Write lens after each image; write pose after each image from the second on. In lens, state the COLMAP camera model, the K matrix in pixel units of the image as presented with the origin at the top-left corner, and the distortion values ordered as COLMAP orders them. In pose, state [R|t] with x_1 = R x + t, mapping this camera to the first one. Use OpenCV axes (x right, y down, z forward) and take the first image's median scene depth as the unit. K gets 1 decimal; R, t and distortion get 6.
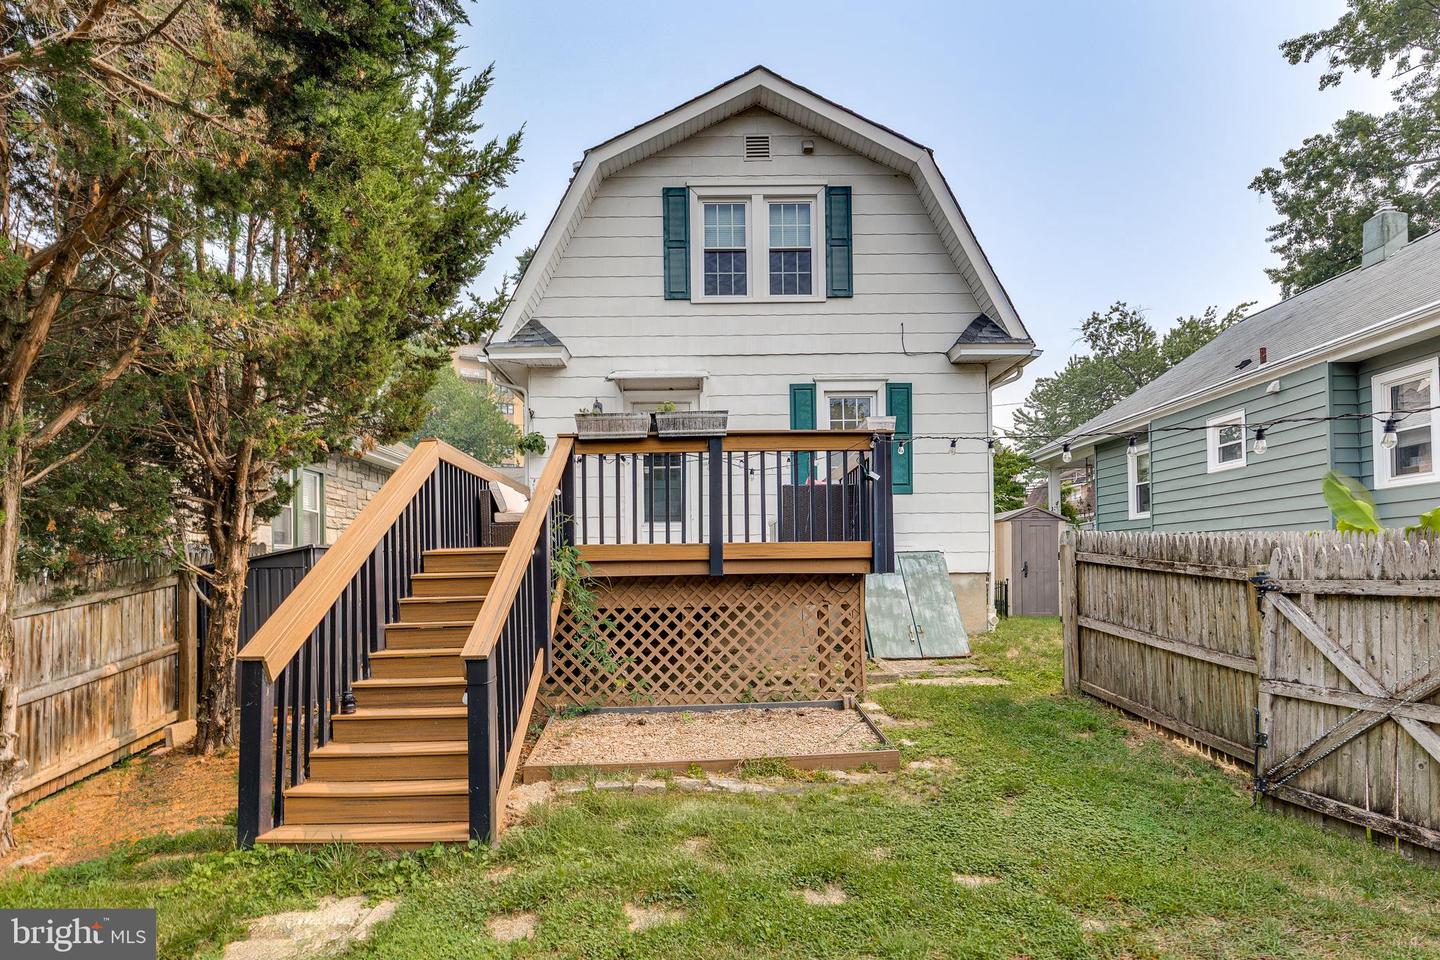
lens RADIAL K [[764.4, 0, 715.5], [0, 764.4, 567.4], [0, 0, 1]] dist [0.003702, -0.000203]
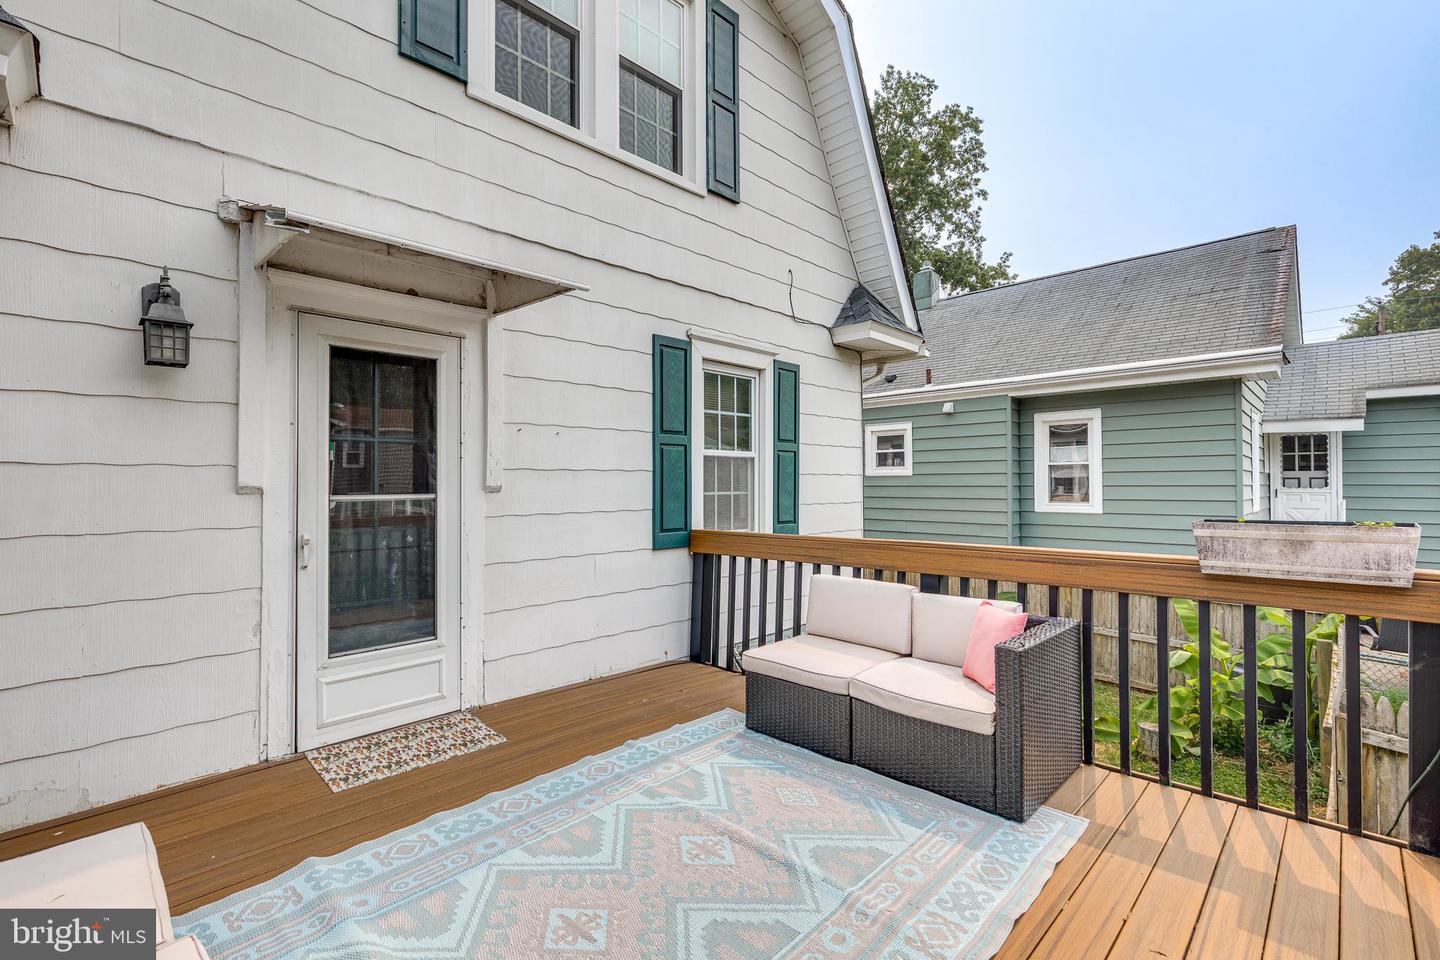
lens RADIAL K [[650.4, 0, 720.8], [0, 650.4, 479.9], [0, 0, 1]] dist [0.002050, -0.000043]
pose [[0.716669, 0.018052, 0.697180, -0.174031], [-0.013114, 0.999837, -0.012408, -0.136379], [-0.697290, -0.000250, 0.716789, 0.651861]]
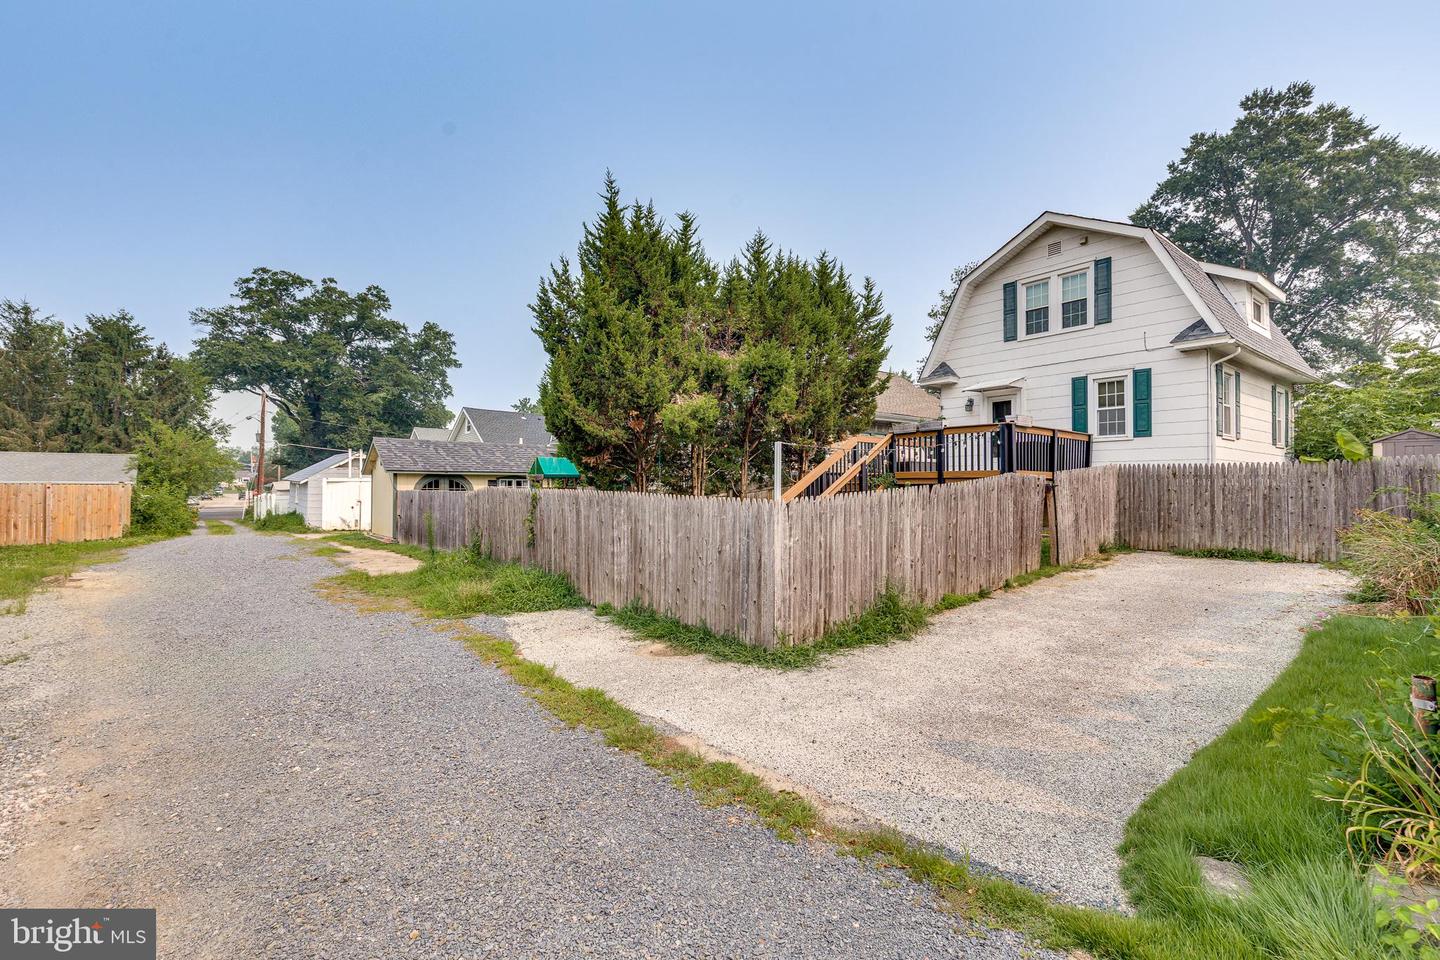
lens RADIAL K [[650.4, 0, 714.2], [0, 650.4, 473.9], [0, 0, 1]] dist [0.002050, -0.000043]
pose [[0.597239, -0.002888, -0.802058, 0.808131], [-0.004289, 0.999968, -0.006794, -0.003768], [0.802052, 0.007498, 0.597207, -0.559635]]
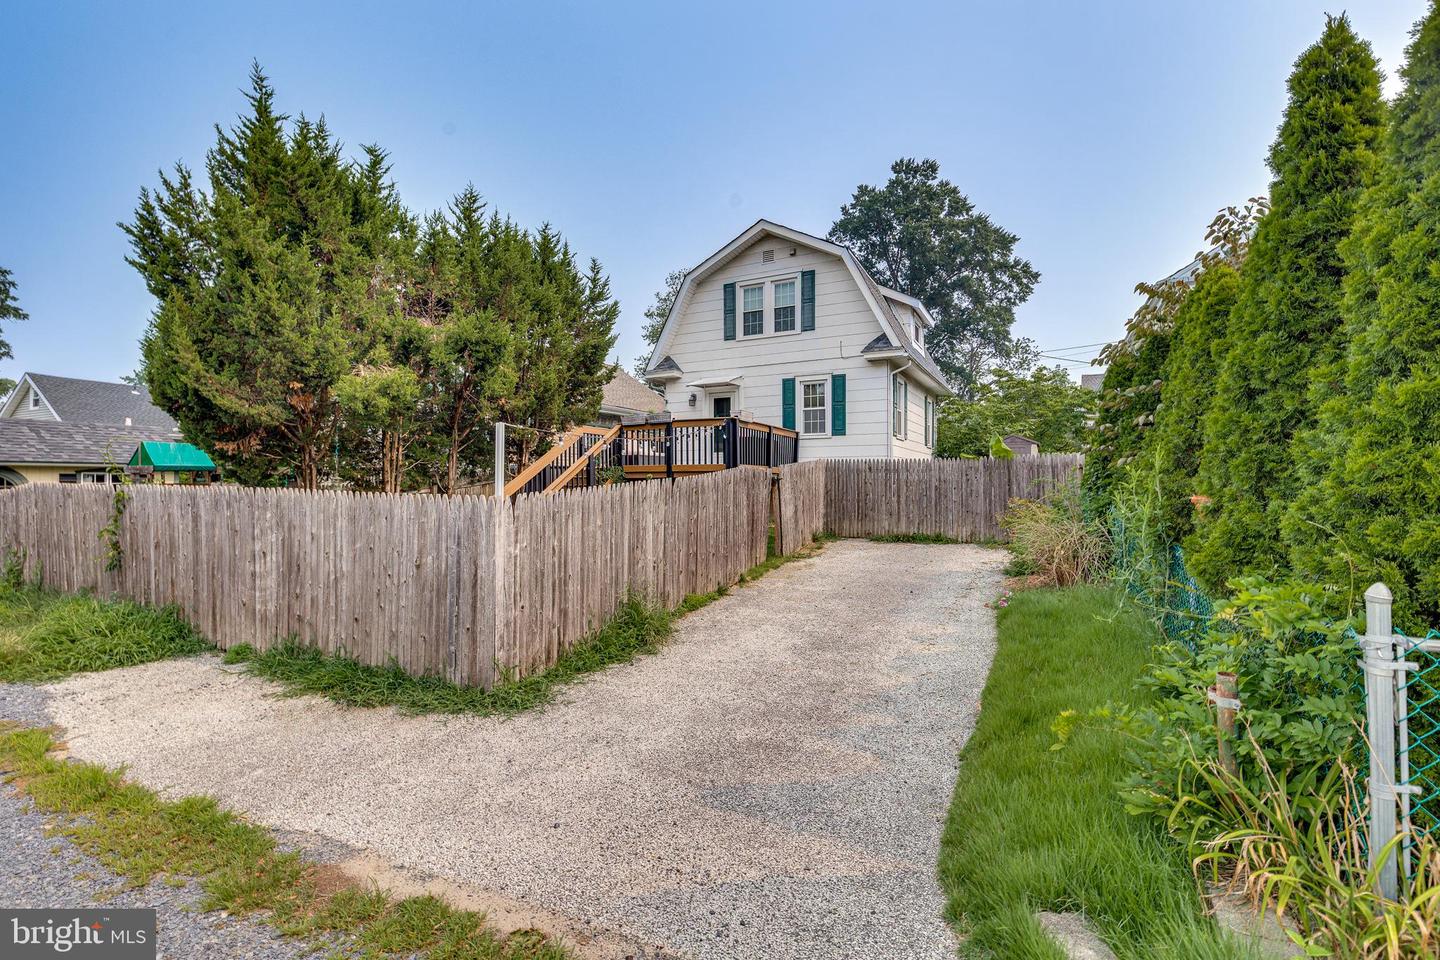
lens RADIAL K [[650.4, 0, 722.6], [0, 650.4, 478.0], [0, 0, 1]] dist [0.002050, -0.000043]
pose [[0.882286, 0.007128, -0.470659, 0.726305], [-0.005636, 0.999974, 0.004580, -0.000527], [0.470679, -0.001388, 0.882303, -0.493489]]
